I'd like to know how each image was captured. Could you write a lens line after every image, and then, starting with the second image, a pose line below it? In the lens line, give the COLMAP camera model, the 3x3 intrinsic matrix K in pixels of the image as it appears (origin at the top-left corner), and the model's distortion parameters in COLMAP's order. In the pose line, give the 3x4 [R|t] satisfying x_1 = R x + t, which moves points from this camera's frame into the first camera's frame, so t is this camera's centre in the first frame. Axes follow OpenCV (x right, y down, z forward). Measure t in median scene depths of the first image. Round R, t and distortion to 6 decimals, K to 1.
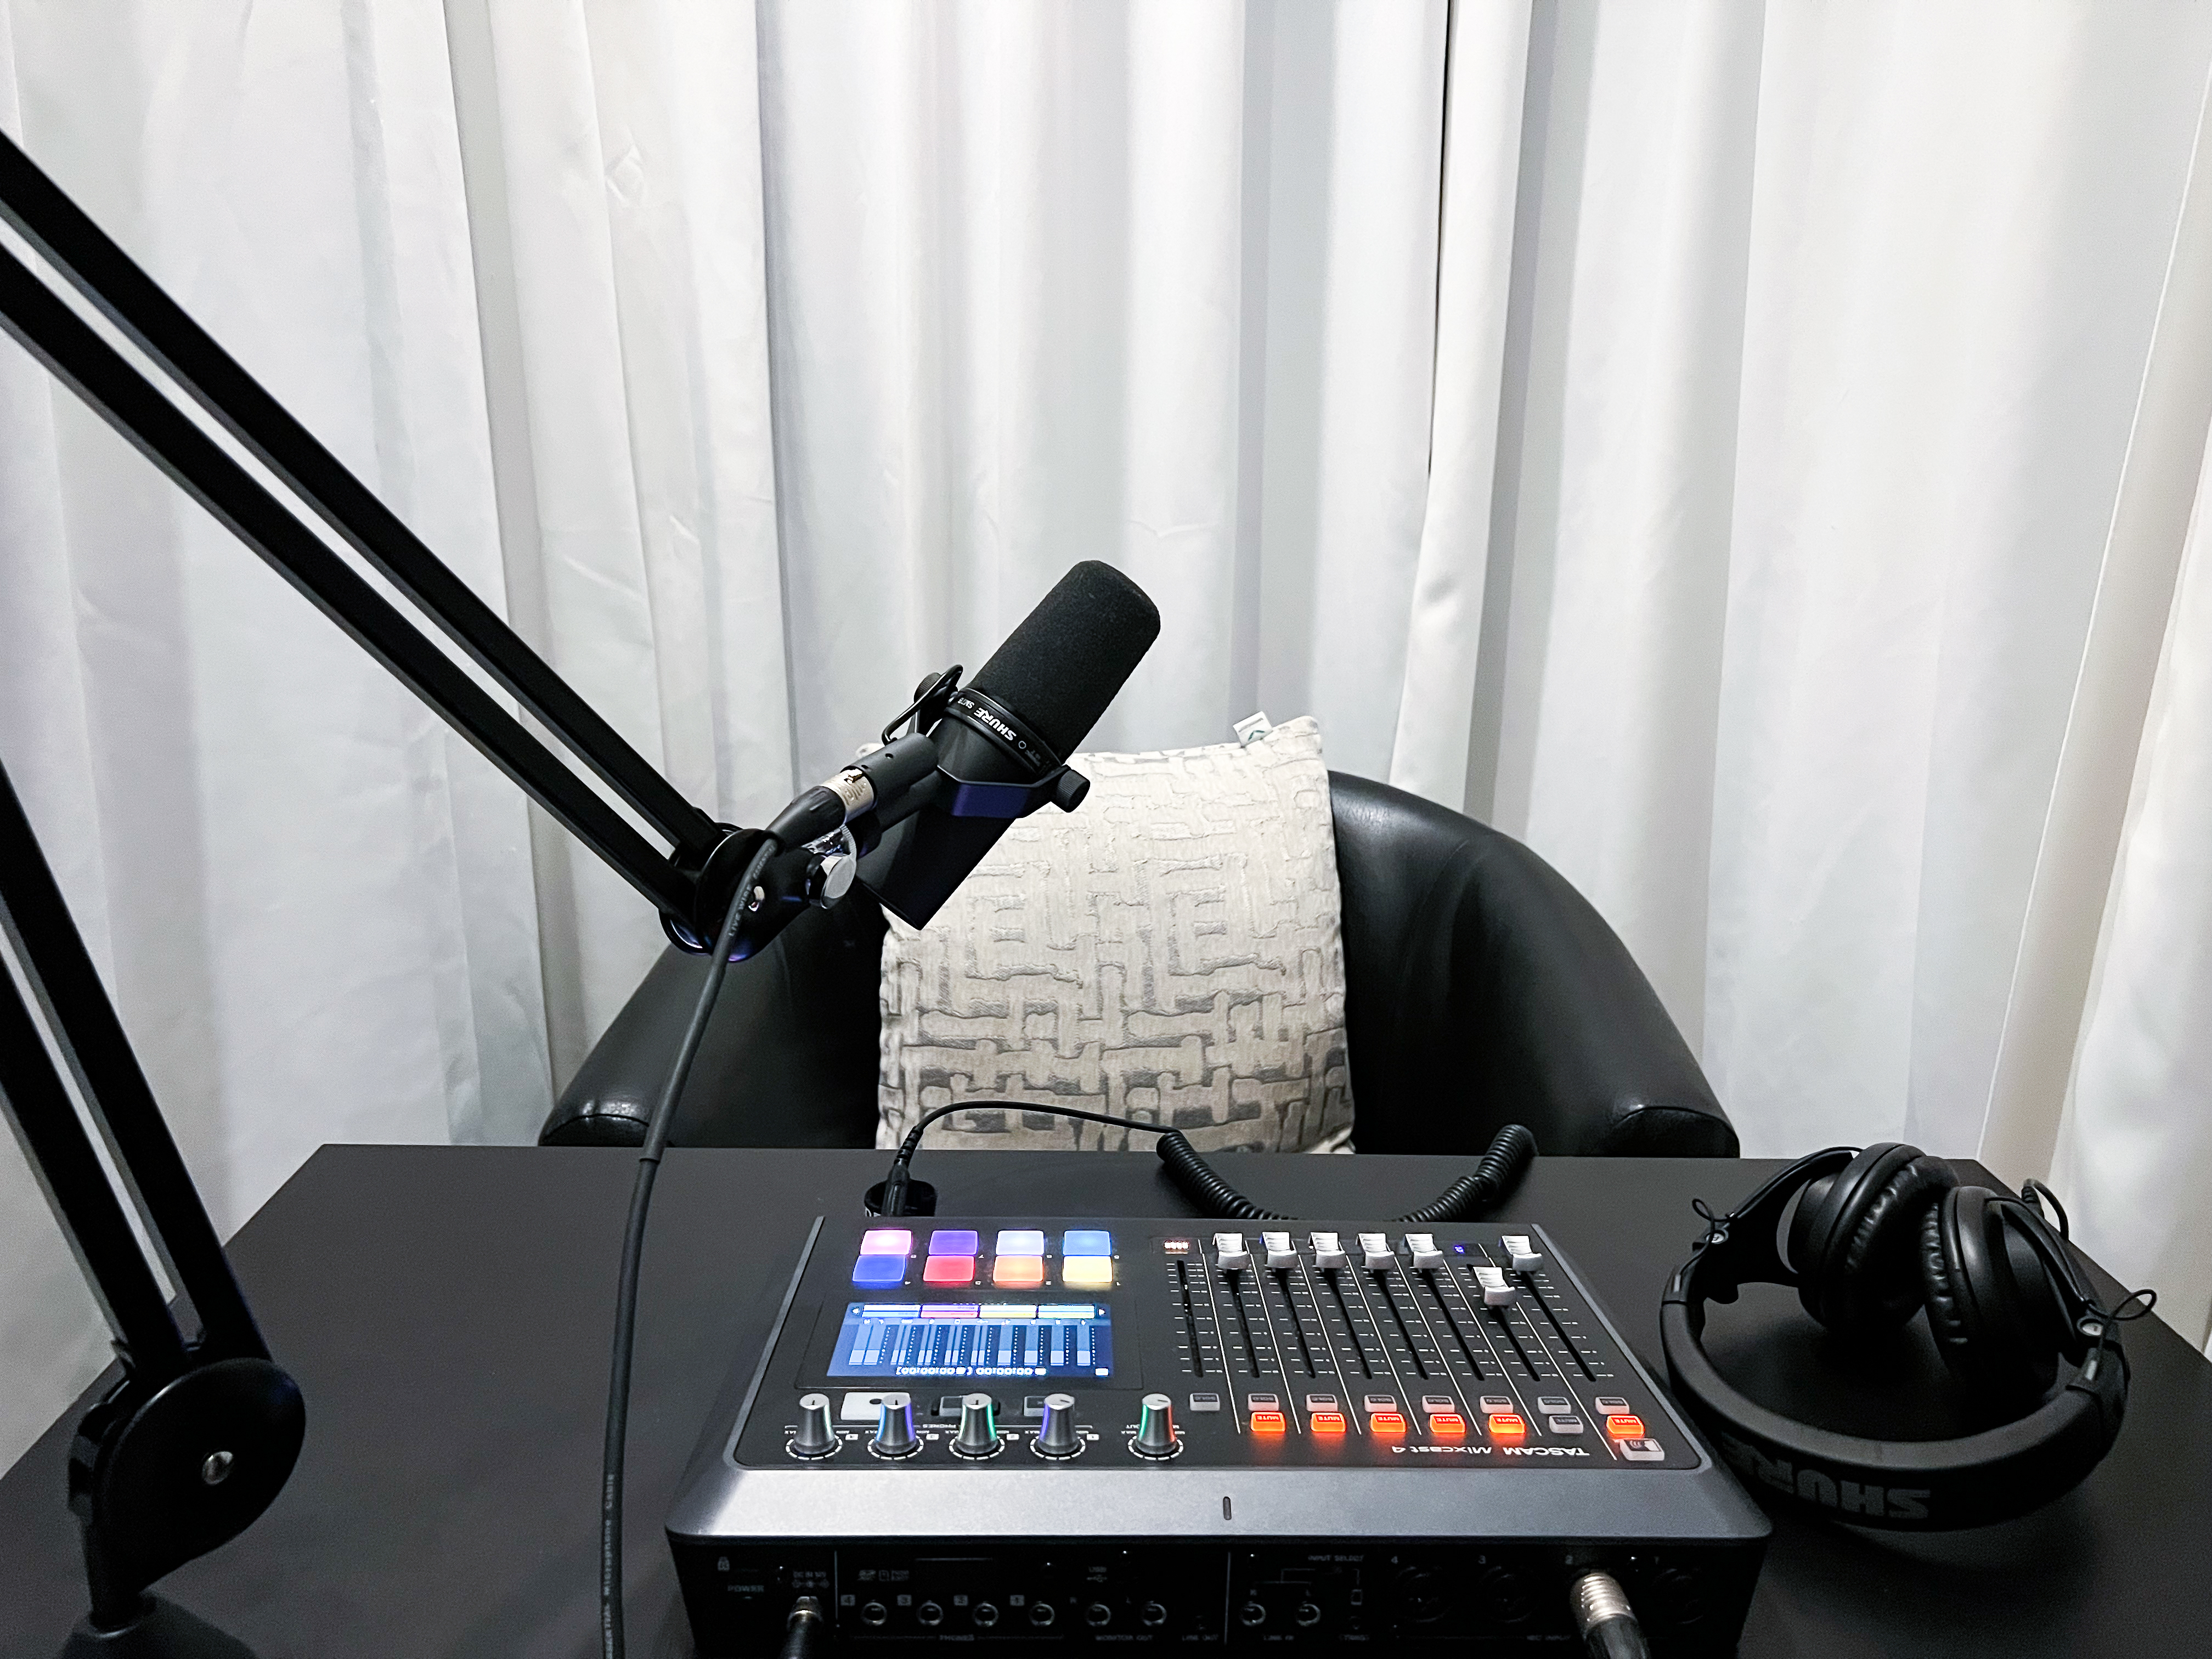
lens RADIAL K [[1657.5, 0, 1110.7], [0, 1657.5, 834.9], [0, 0, 1]] dist [0.041441, -0.016000]
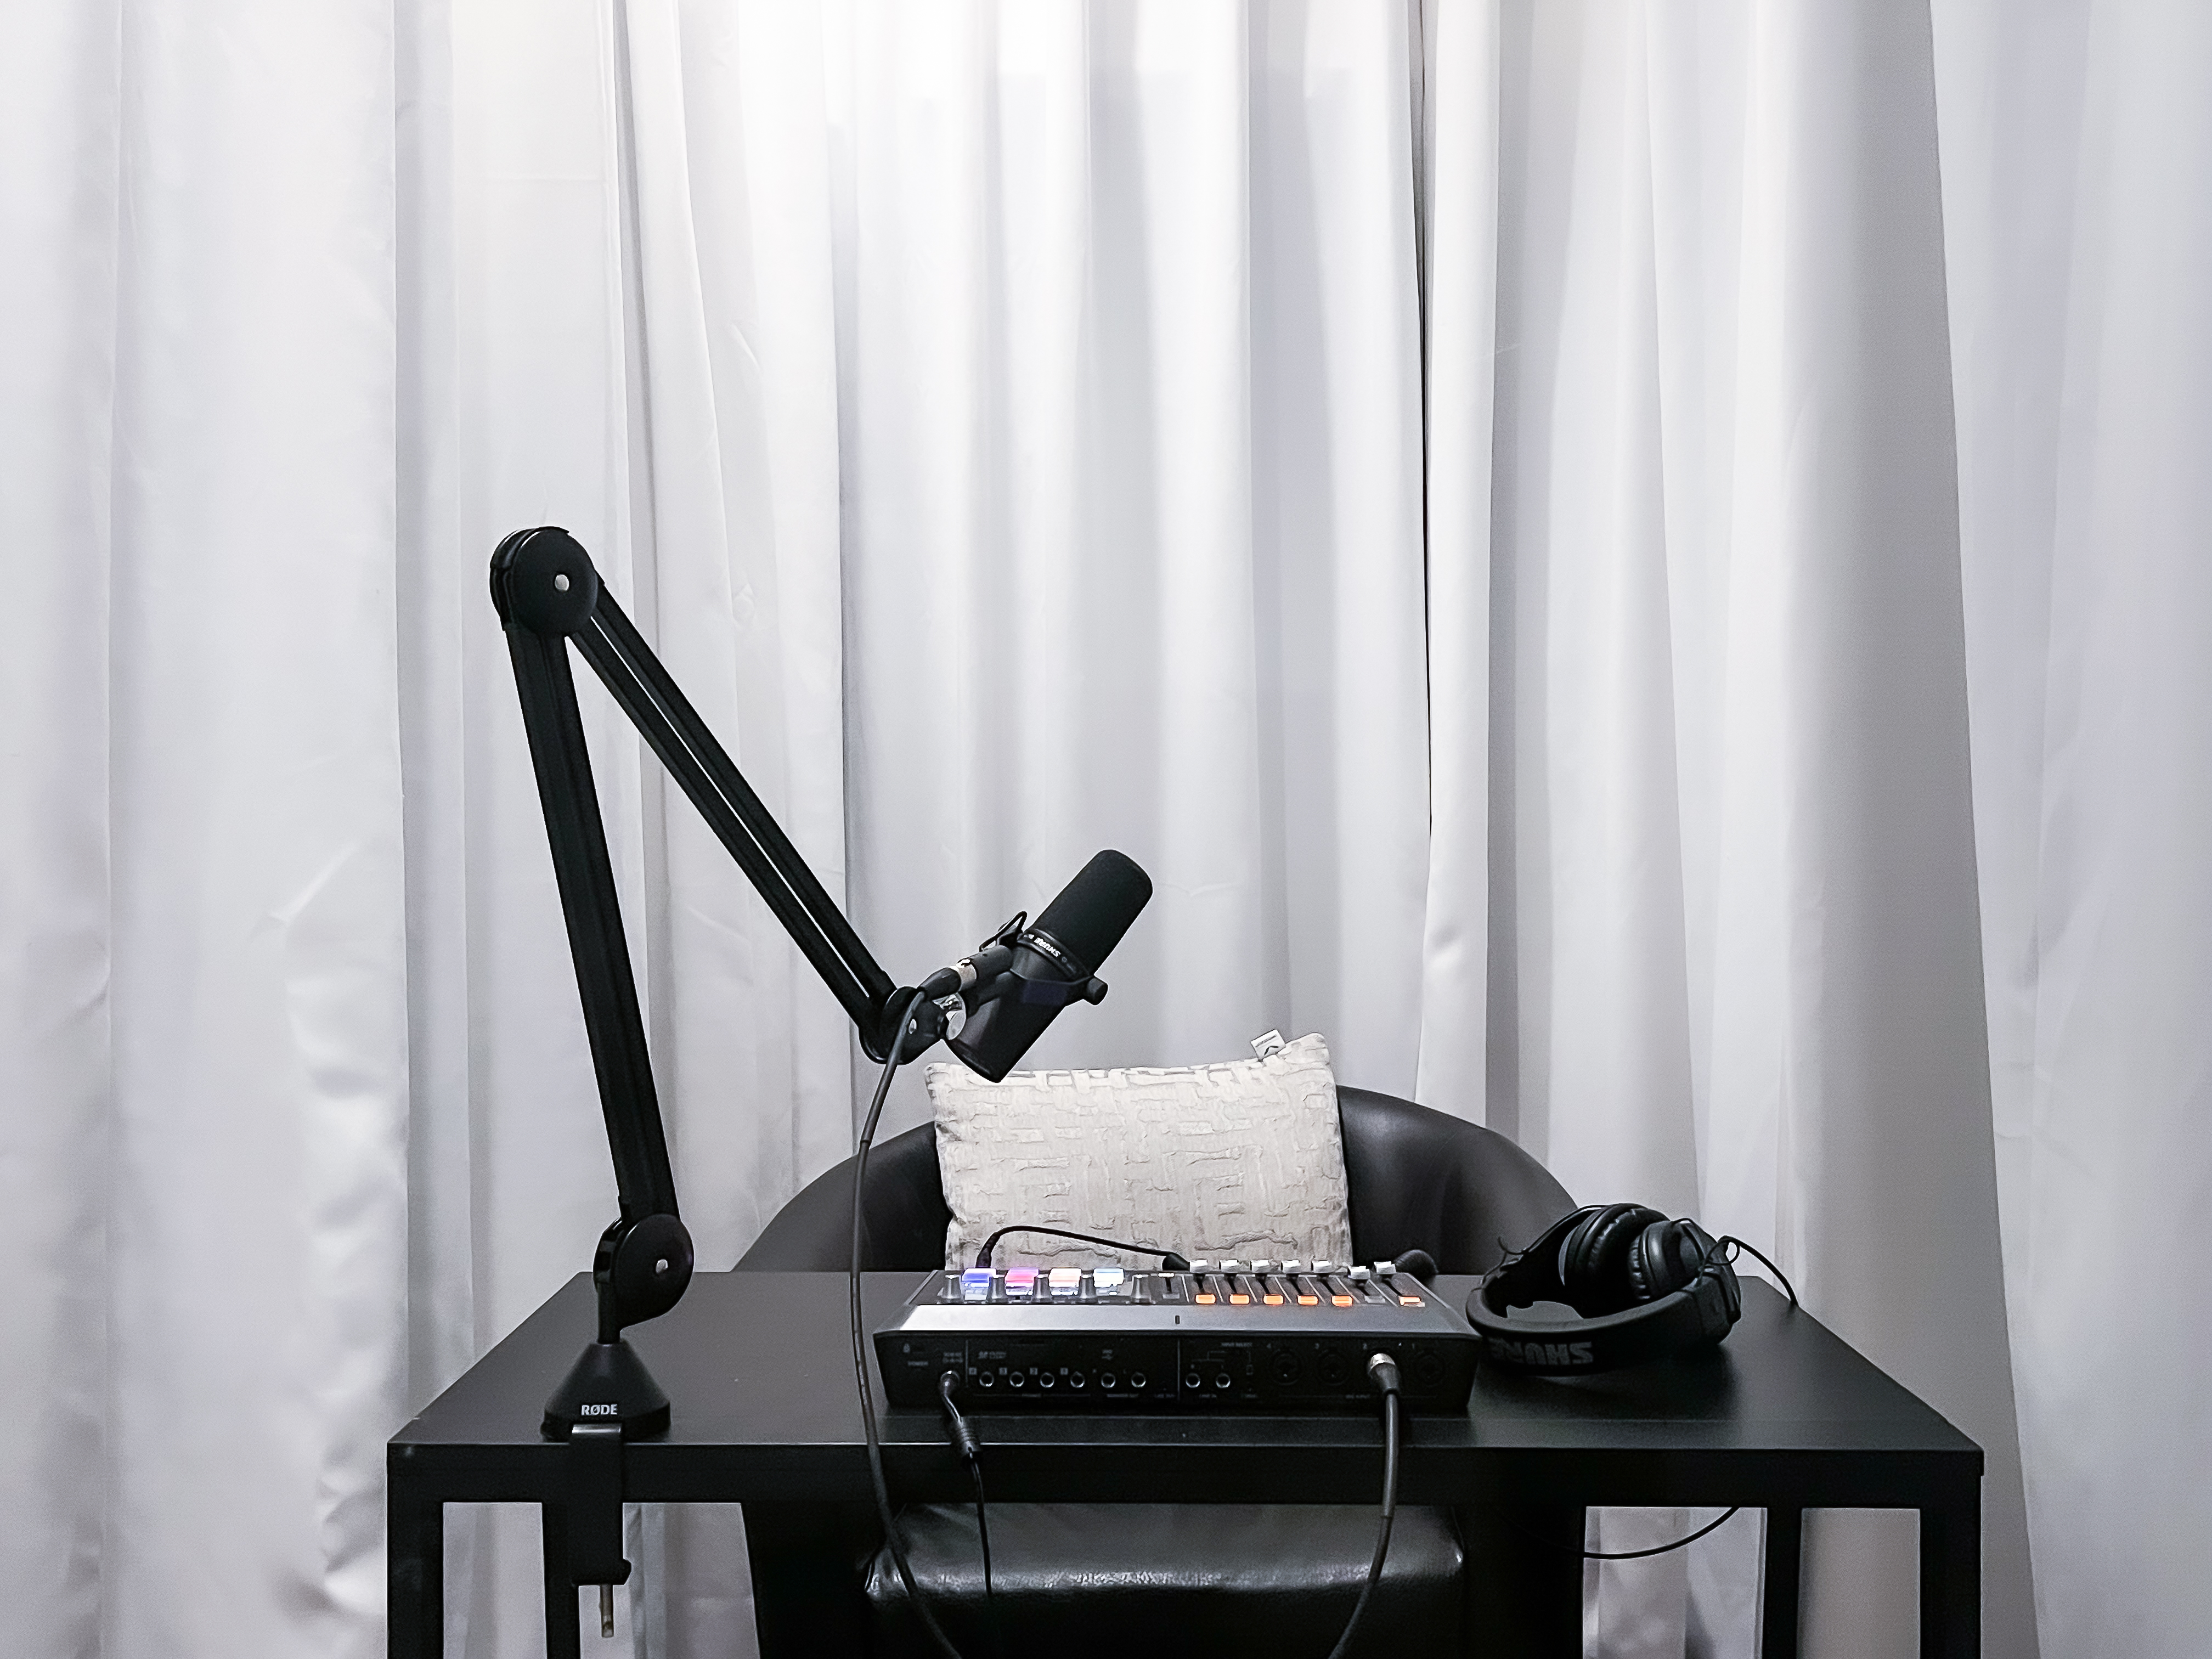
lens RADIAL K [[2258.9, 0, 1105.8], [0, 2258.9, 827.7], [0, 0, 1]] dist [0.016986, 0.000000]
pose [[0.999156, -0.020567, -0.035545, 0.058353], [0.011095, 0.968554, -0.248554, 0.320821], [0.039539, 0.247950, 0.967966, -1.000326]]
